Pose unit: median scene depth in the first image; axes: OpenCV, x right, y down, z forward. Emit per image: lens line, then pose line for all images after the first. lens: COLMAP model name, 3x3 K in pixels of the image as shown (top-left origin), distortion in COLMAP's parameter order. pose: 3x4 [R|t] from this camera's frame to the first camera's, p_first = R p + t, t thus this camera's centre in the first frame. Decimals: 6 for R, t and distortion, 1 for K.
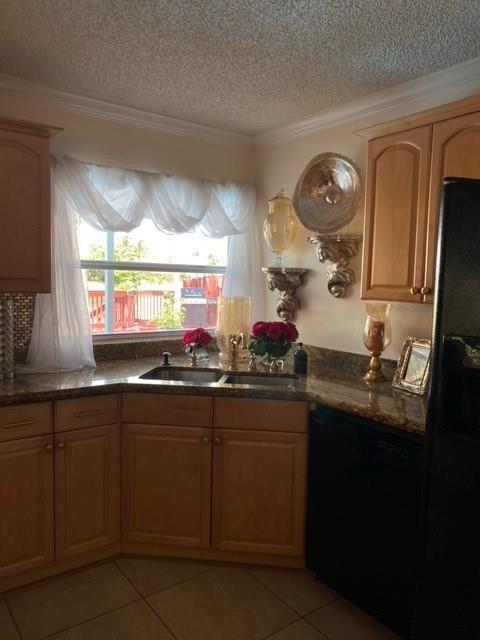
lens RADIAL K [[487.8, 0, 237.6], [0, 487.8, 323.3], [0, 0, 1]] dist [0.045380, -0.048842]
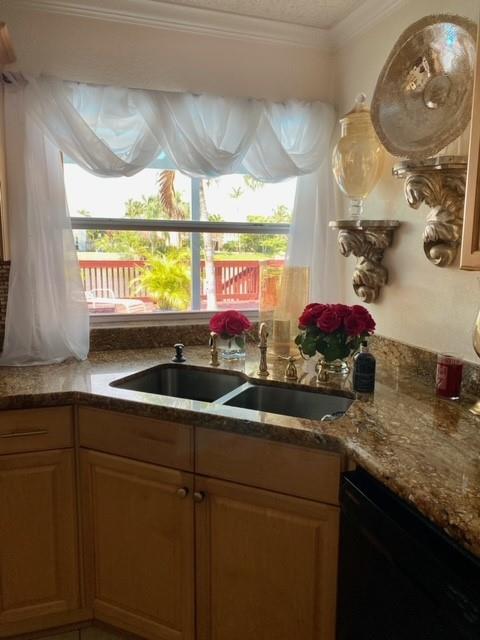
lens RADIAL K [[487.8, 0, 239.4], [0, 487.8, 318.8], [0, 0, 1]] dist [0.045380, -0.048842]
pose [[0.951835, 0.030681, -0.305072, 0.156920], [-0.014961, 0.998443, 0.053735, -0.017055], [0.306246, -0.046583, 0.950812, 0.347961]]
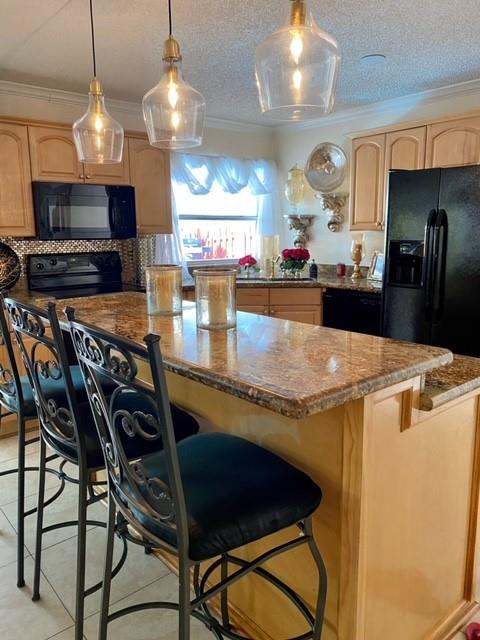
lens RADIAL K [[487.8, 0, 241.0], [0, 487.8, 326.5], [0, 0, 1]] dist [0.045380, -0.048842]
pose [[0.997624, -0.047141, 0.050247, -0.206018], [0.041622, 0.993523, 0.105732, 0.077297], [-0.054906, -0.103390, 0.993124, -0.657957]]
